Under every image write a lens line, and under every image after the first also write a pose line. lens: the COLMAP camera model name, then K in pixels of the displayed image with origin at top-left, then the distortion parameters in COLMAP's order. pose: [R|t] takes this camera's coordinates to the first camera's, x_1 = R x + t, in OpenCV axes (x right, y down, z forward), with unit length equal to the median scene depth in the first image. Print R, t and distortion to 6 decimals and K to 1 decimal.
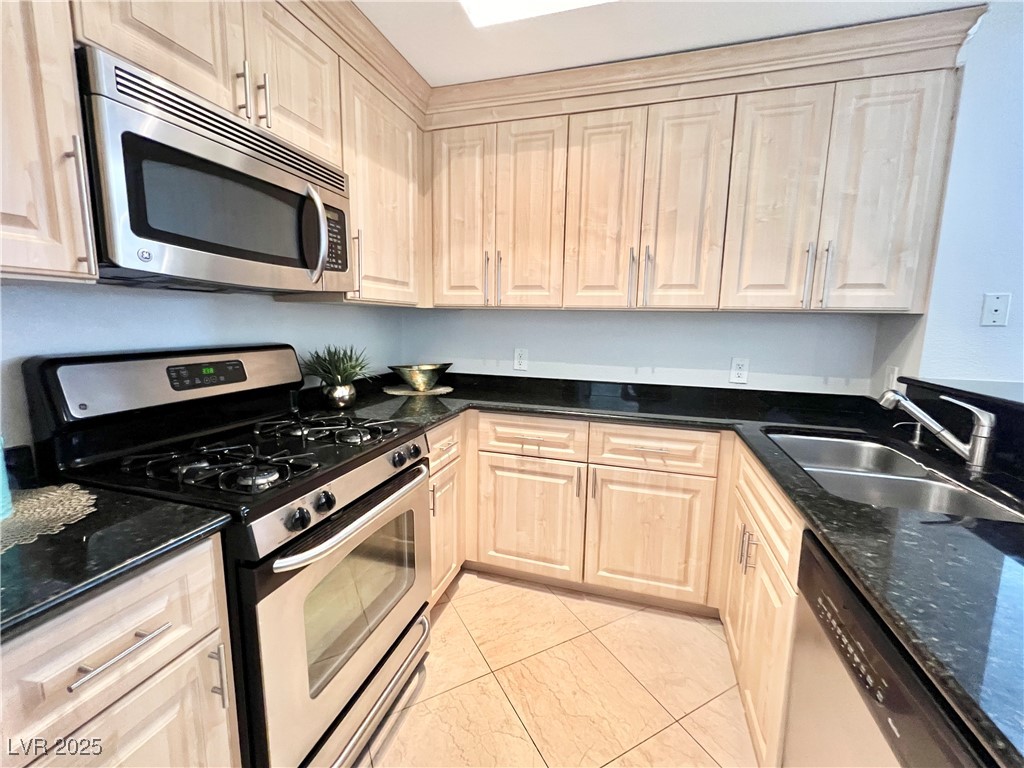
lens RADIAL K [[429.4, 0, 512.8], [0, 429.4, 380.7], [0, 0, 1]] dist [-0.001405, 0.000882]
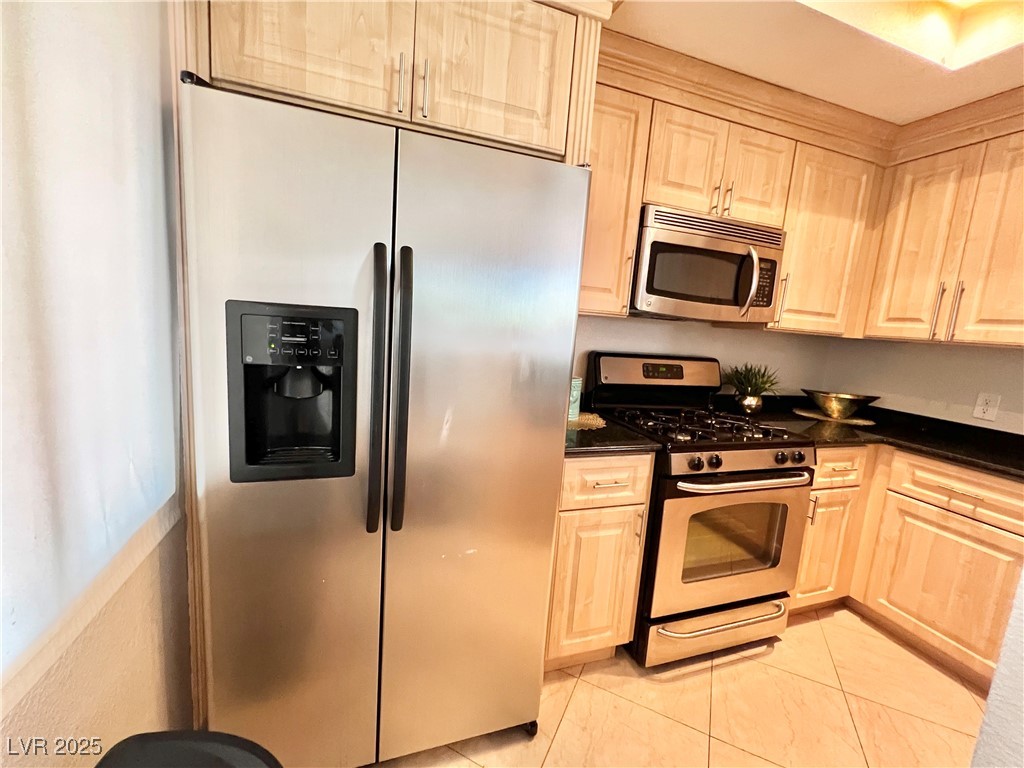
lens RADIAL K [[429.4, 0, 512.8], [0, 429.4, 380.7], [0, 0, 1]] dist [-0.001405, 0.000882]
pose [[0.587393, 0.140676, -0.796981, 0.215235], [-0.177124, 0.983248, 0.043009, 0.043516], [0.789681, 0.115901, 0.602471, -0.354201]]
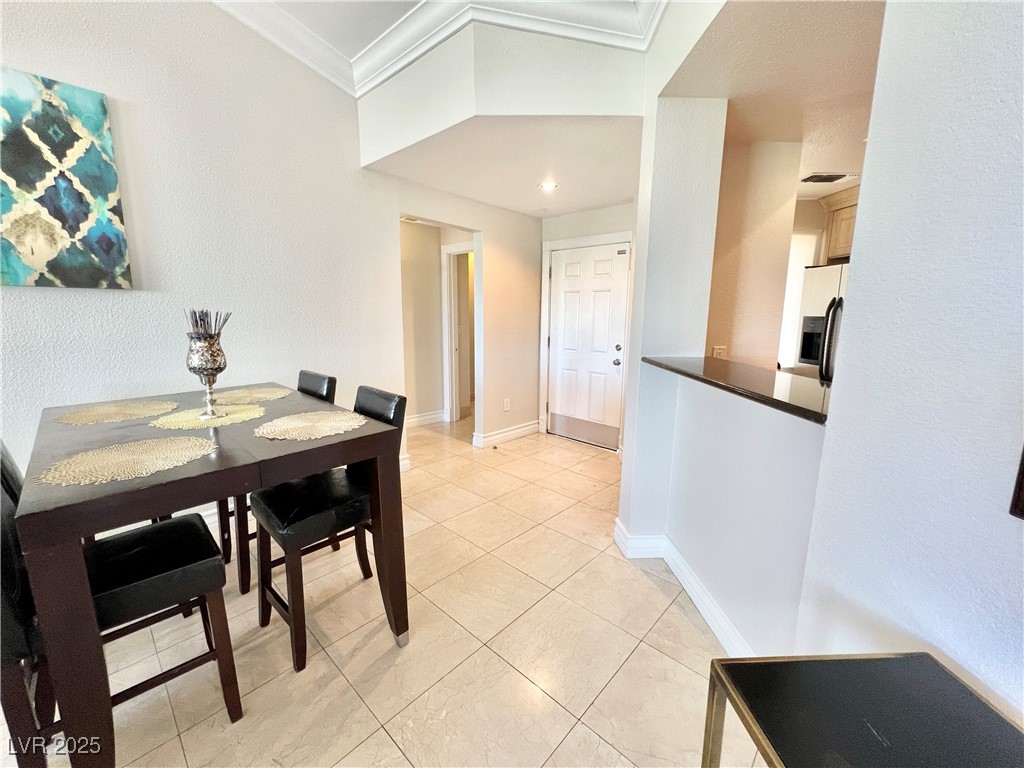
lens RADIAL K [[412.9, 0, 515.1], [0, 412.9, 381.4], [0, 0, 1]] dist [-0.000205, -0.000093]
pose [[-0.944475, 0.031937, -0.327028, 1.839543], [-0.071428, 0.951510, 0.299210, -0.203946], [0.320726, 0.305956, -0.896396, 1.377385]]
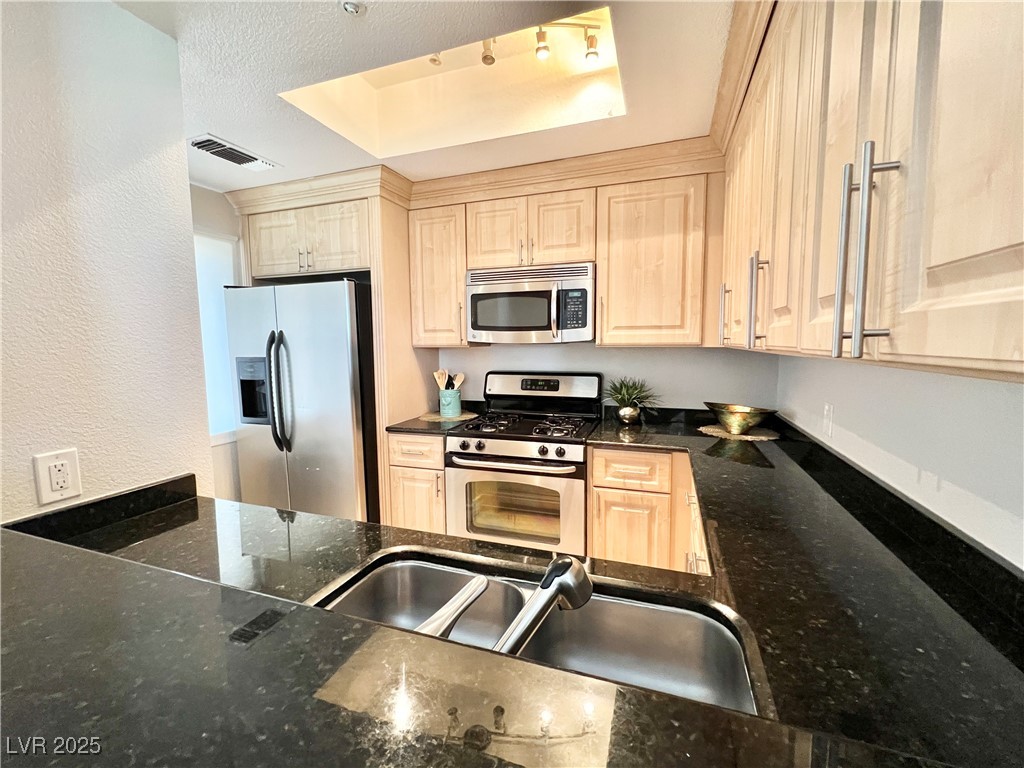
lens RADIAL K [[429.4, 0, 512.8], [0, 429.4, 380.7], [0, 0, 1]] dist [-0.001405, 0.000882]
pose [[-0.042234, 0.076772, -0.996154, 1.146123], [-0.131428, 0.987952, 0.081712, -0.160787], [0.990426, 0.134374, -0.031635, 0.827158]]
